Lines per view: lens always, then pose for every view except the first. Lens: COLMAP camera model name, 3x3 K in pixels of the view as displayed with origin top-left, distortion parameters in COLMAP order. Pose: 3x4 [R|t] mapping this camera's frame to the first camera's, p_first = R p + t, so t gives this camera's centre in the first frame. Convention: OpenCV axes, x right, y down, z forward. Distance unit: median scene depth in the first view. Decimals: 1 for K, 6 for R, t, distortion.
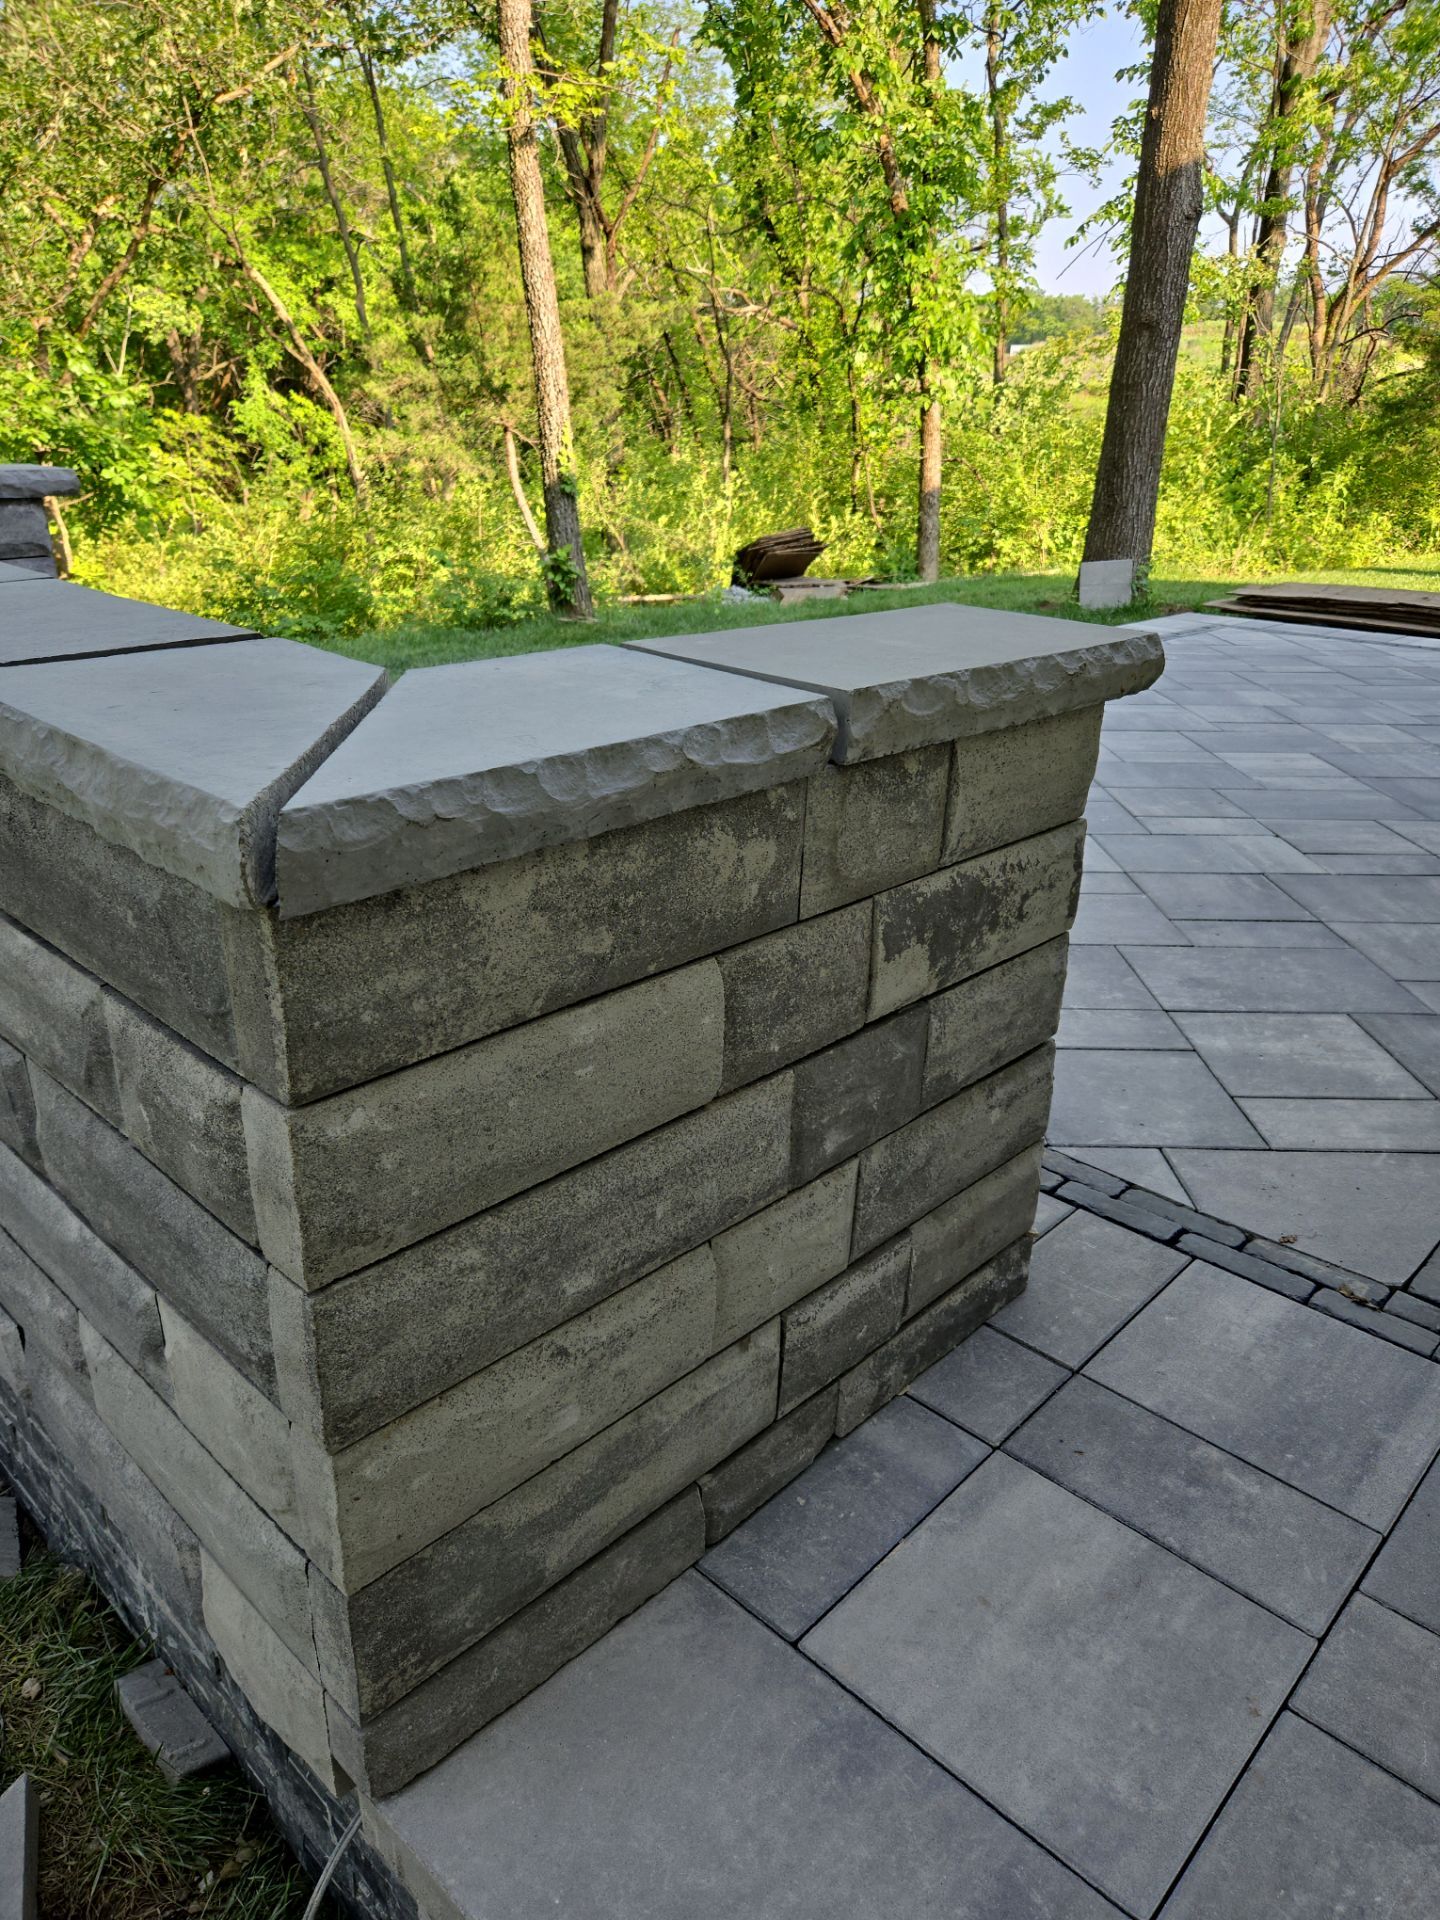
lens RADIAL K [[1283.1, 0, 723.9], [0, 1283.1, 960.9], [0, 0, 1]] dist [0.086545, -0.070175]
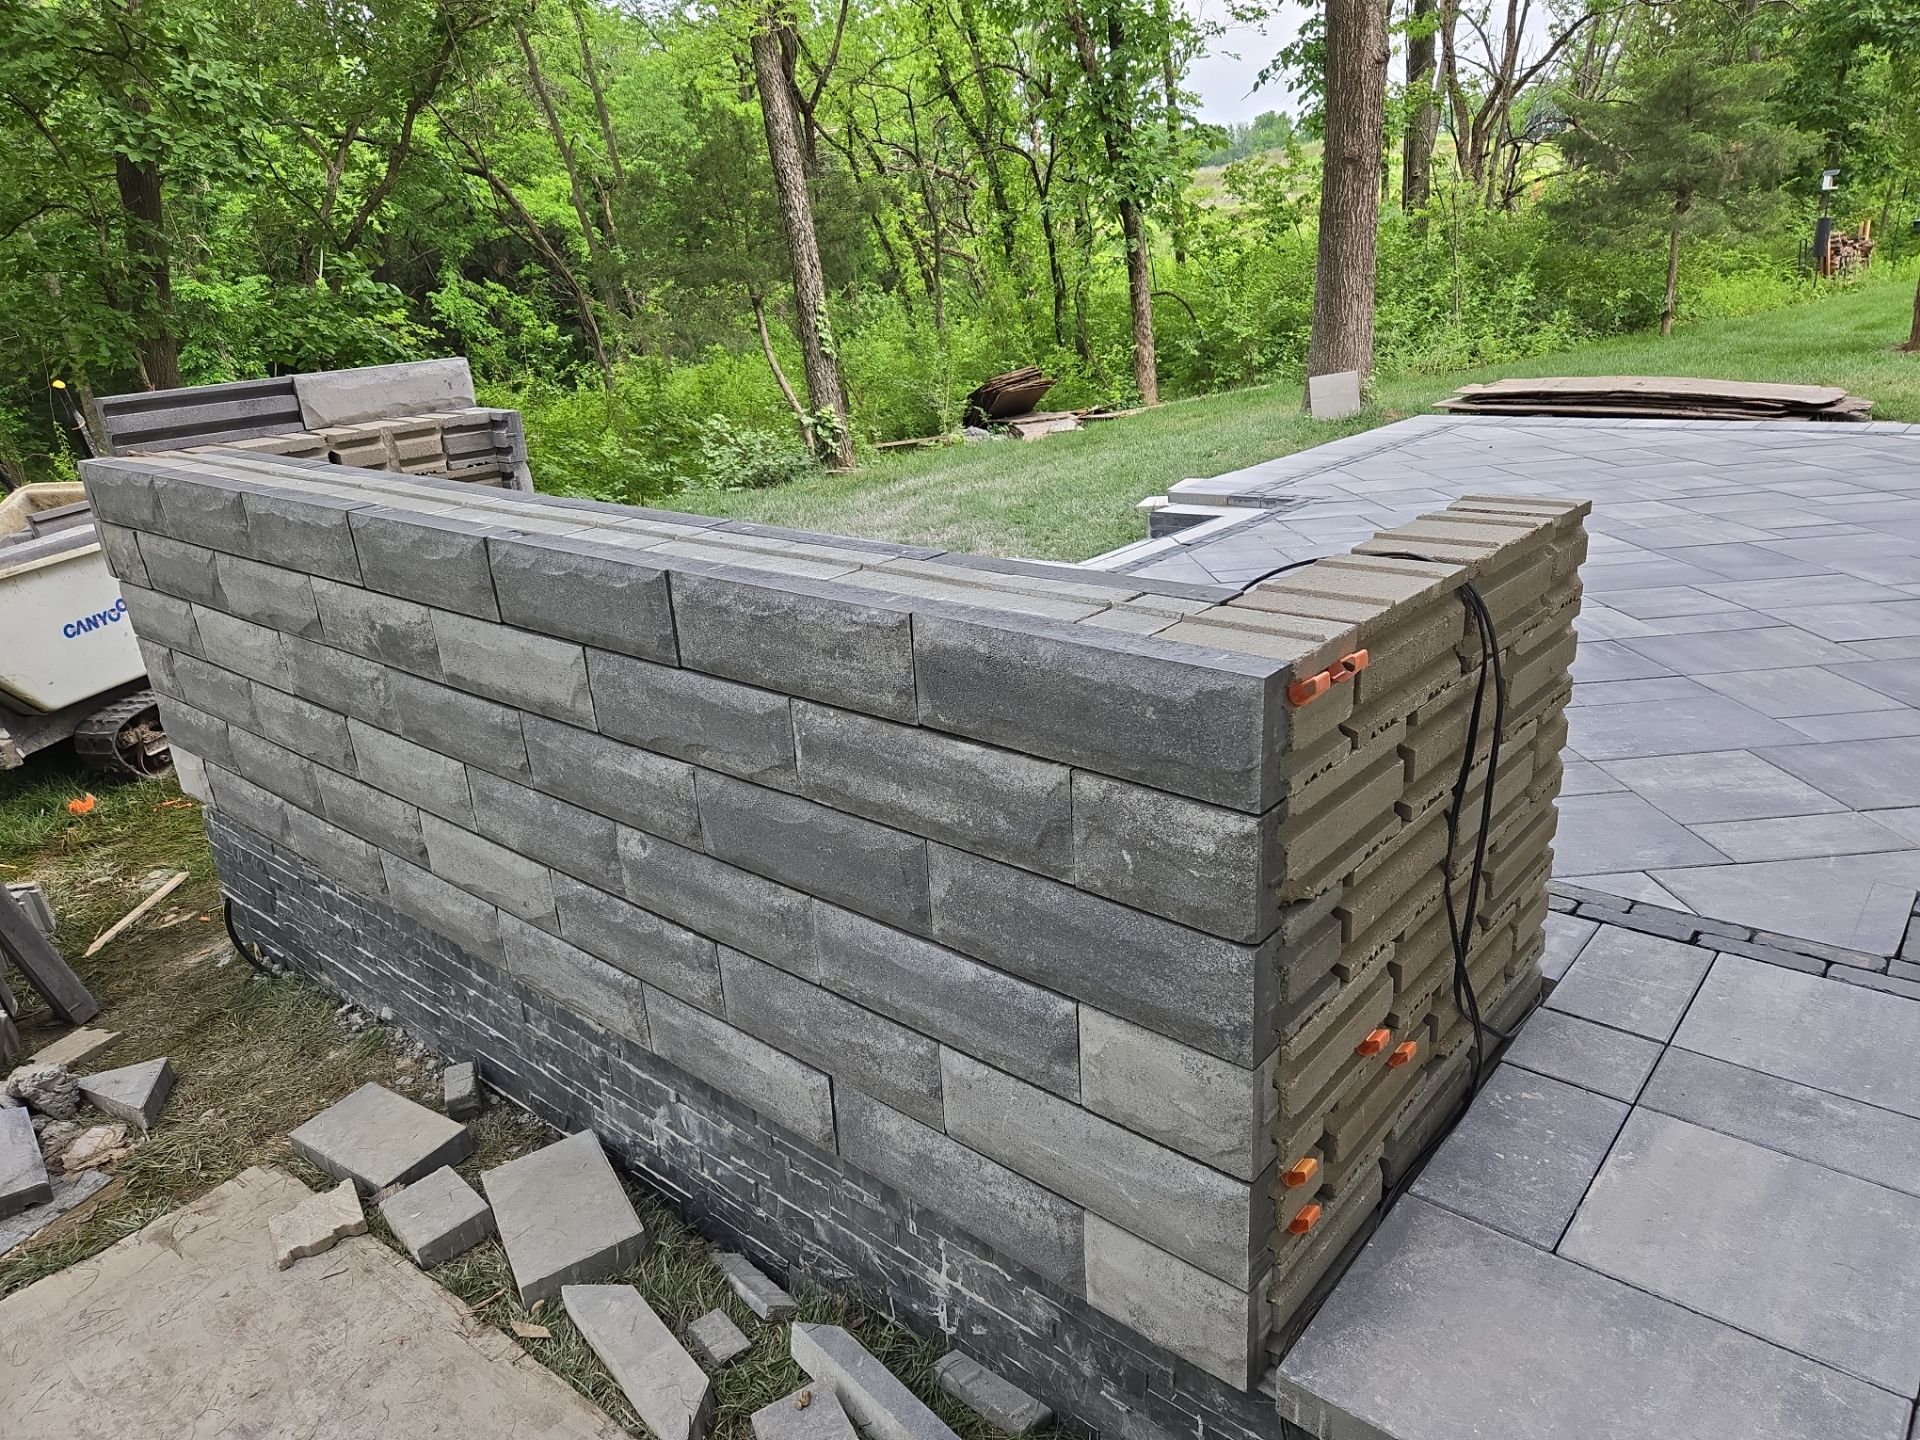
lens RADIAL K [[1276.4, 0, 950.4], [0, 1276.4, 712.4], [0, 0, 1]] dist [0.090918, -0.078655]
pose [[0.995430, -0.092030, 0.025491, -0.266210], [0.093388, 0.993907, -0.058539, 0.010940], [-0.019948, 0.060652, 0.997960, -0.148914]]
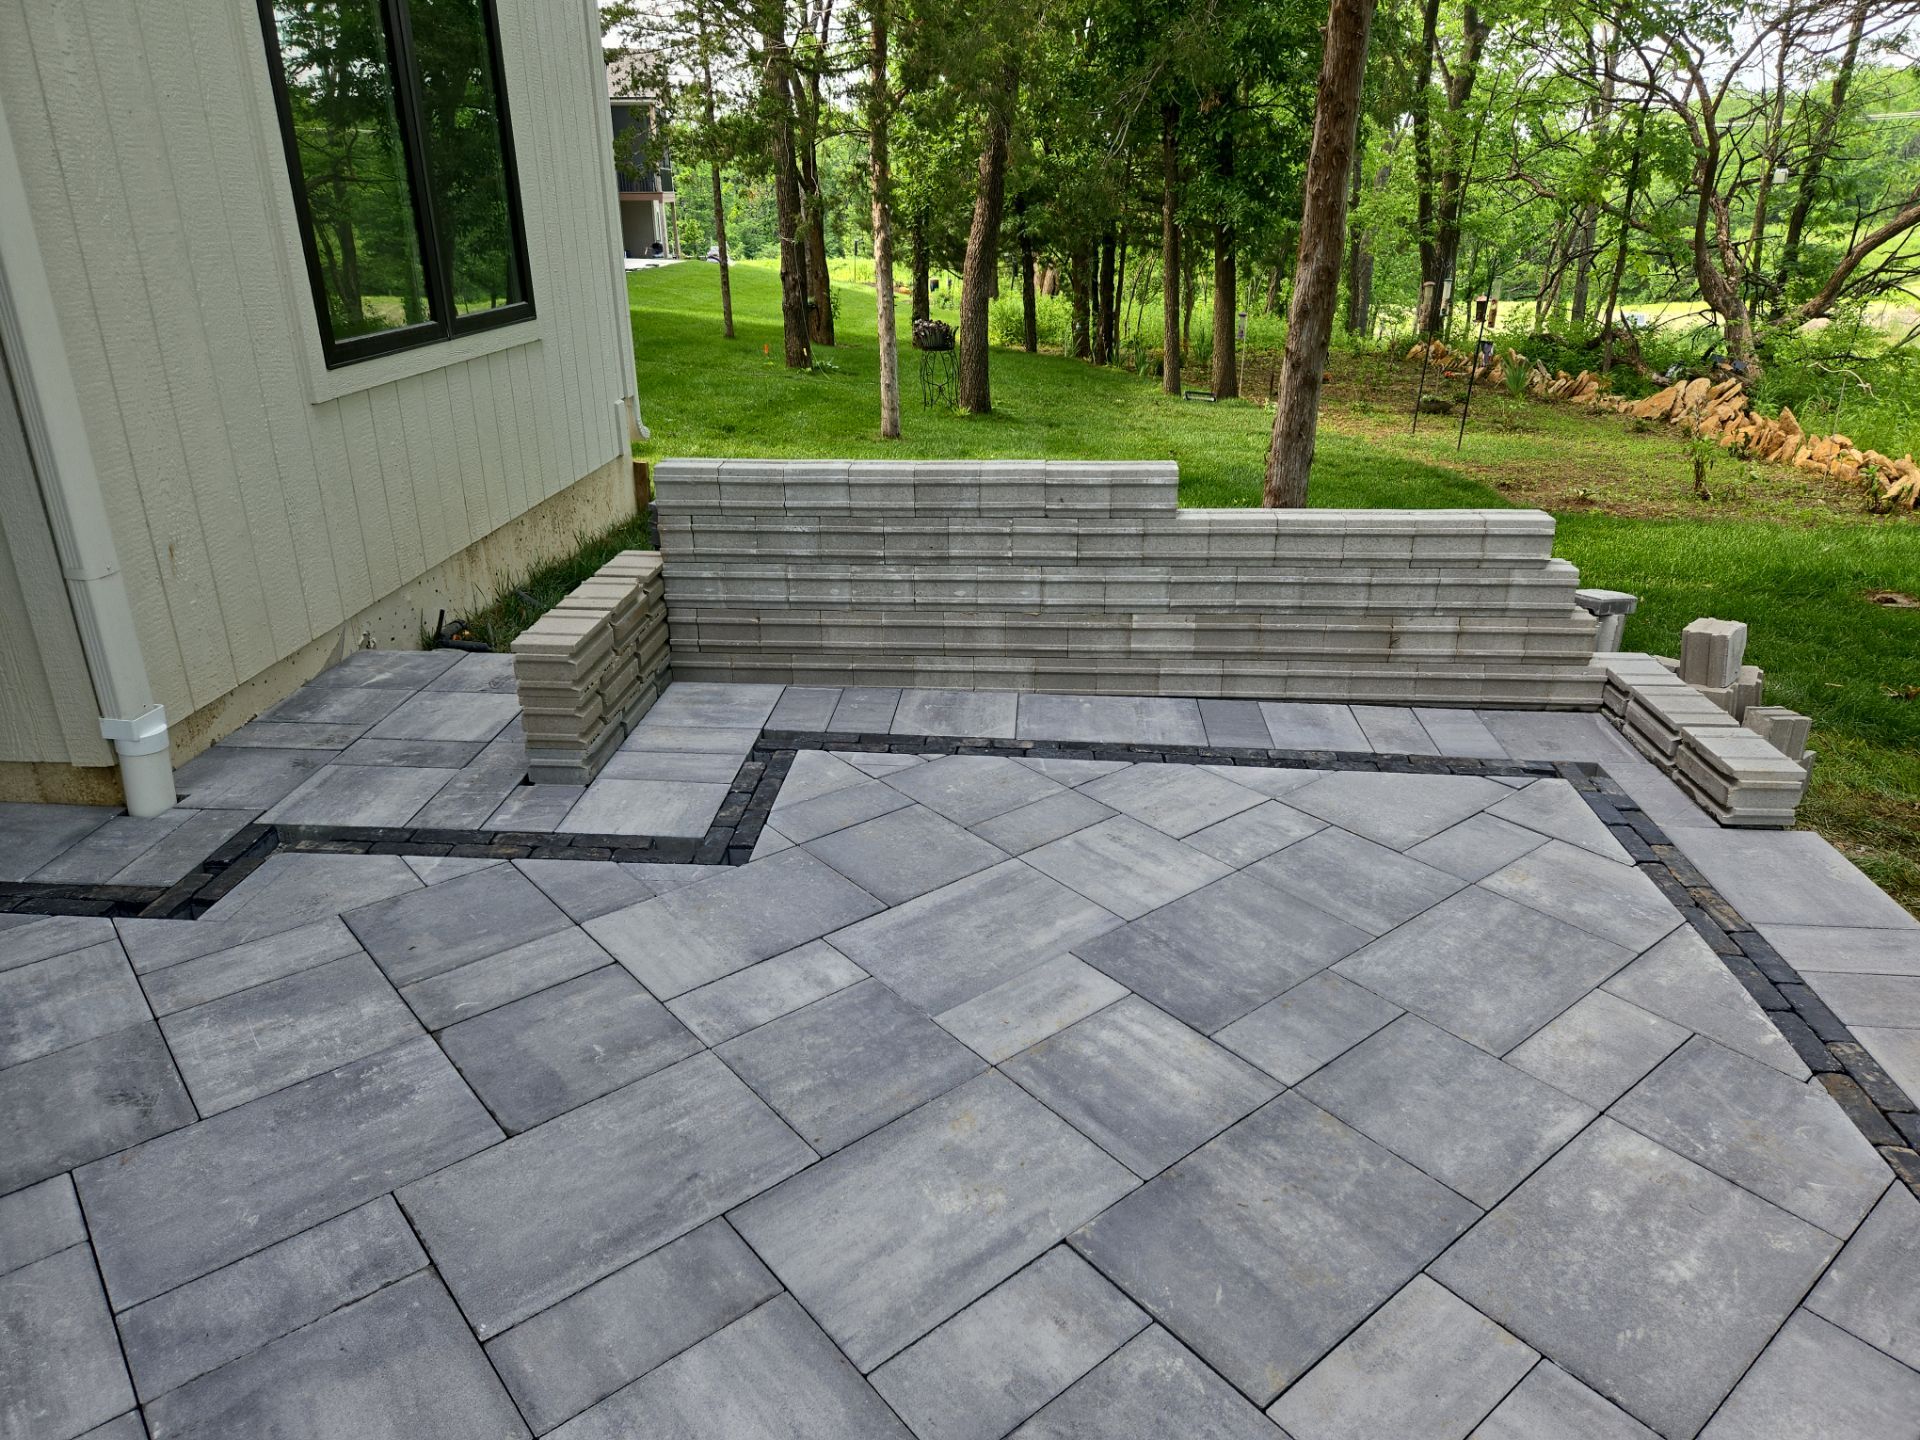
lens RADIAL K [[1283.1, 0, 954.0], [0, 1283.1, 711.1], [0, 0, 1]] dist [0.086545, -0.070175]
pose [[-0.769936, 0.220721, -0.598733, 0.595743], [-0.259519, 0.748866, 0.609794, -0.826847], [0.582965, 0.624885, -0.519298, 1.663224]]
